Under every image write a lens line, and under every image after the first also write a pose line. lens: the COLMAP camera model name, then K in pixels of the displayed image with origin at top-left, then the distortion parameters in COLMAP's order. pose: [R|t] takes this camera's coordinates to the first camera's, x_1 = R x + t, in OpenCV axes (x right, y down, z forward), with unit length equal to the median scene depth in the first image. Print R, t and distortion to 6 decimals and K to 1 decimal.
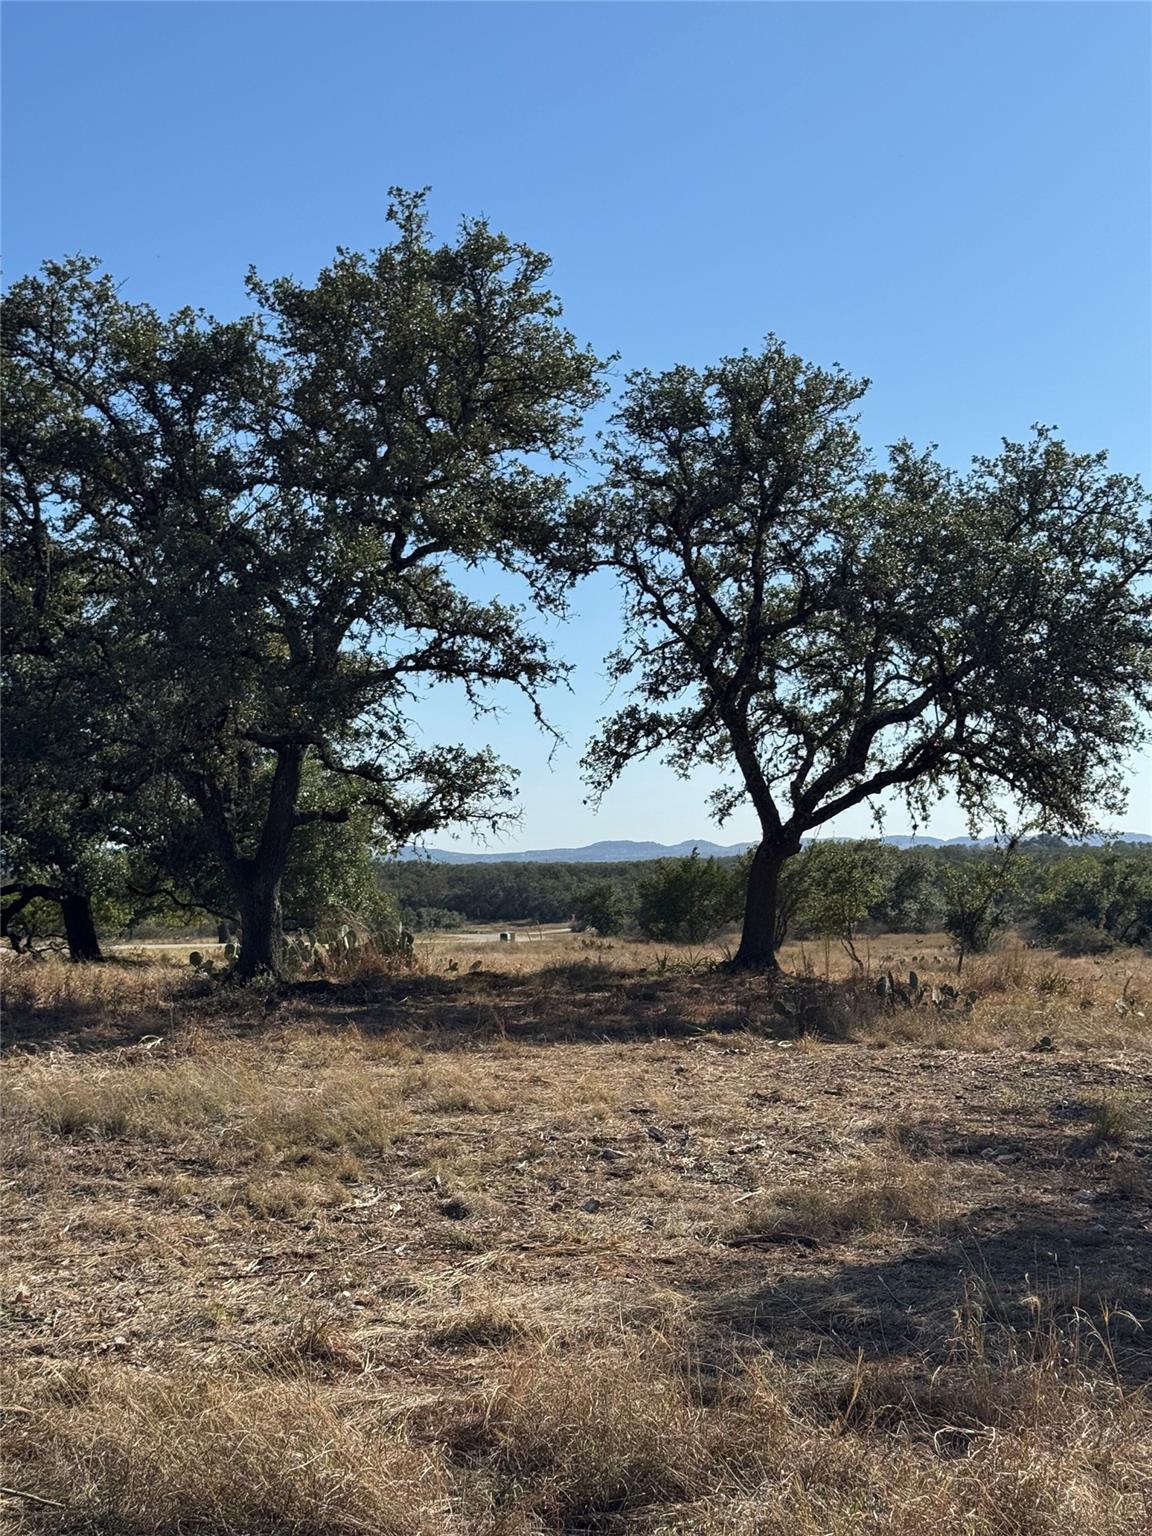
lens RADIAL K [[2145.1, 0, 576.1], [0, 2145.1, 766.0], [0, 0, 1]] dist [0.038165, 0.000000]
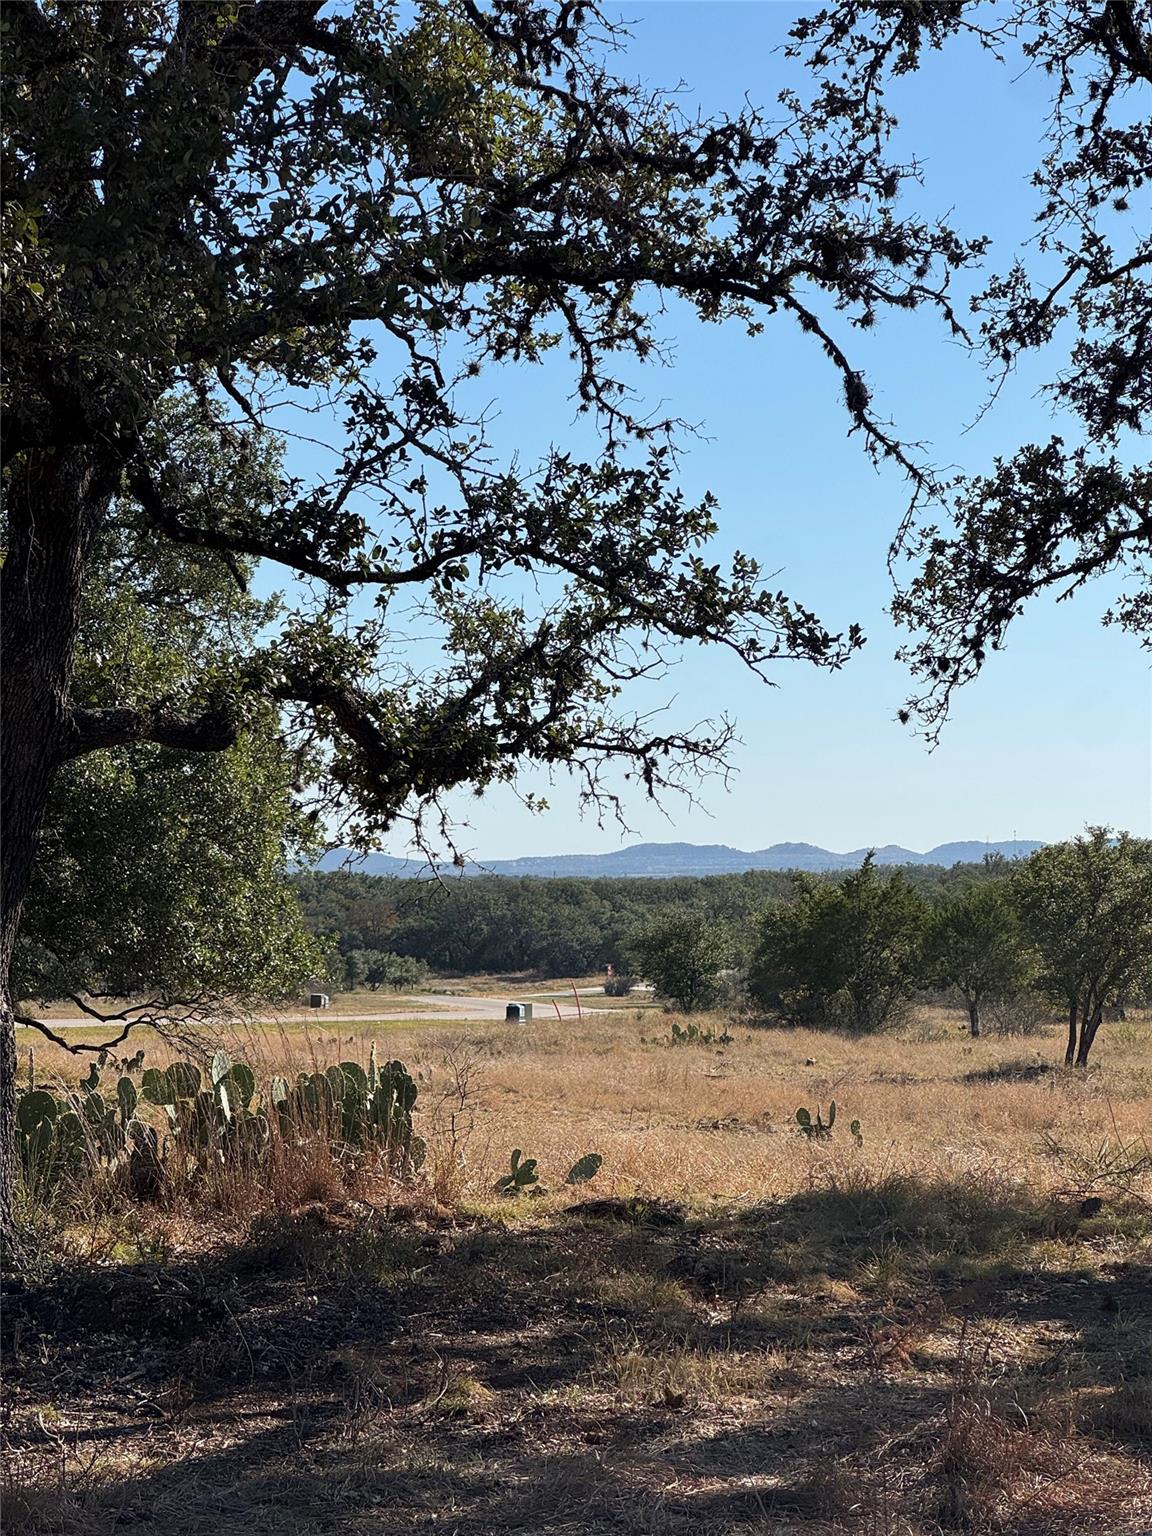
lens RADIAL K [[3448.3, 0, 577.5], [0, 3448.3, 771.4], [0, 0, 1]] dist [-0.447543, 0.000000]
pose [[0.999825, 0.017812, -0.005725, -0.046416], [-0.017728, 0.999738, 0.014454, 0.019194], [0.005981, -0.014350, 0.999879, 0.435583]]
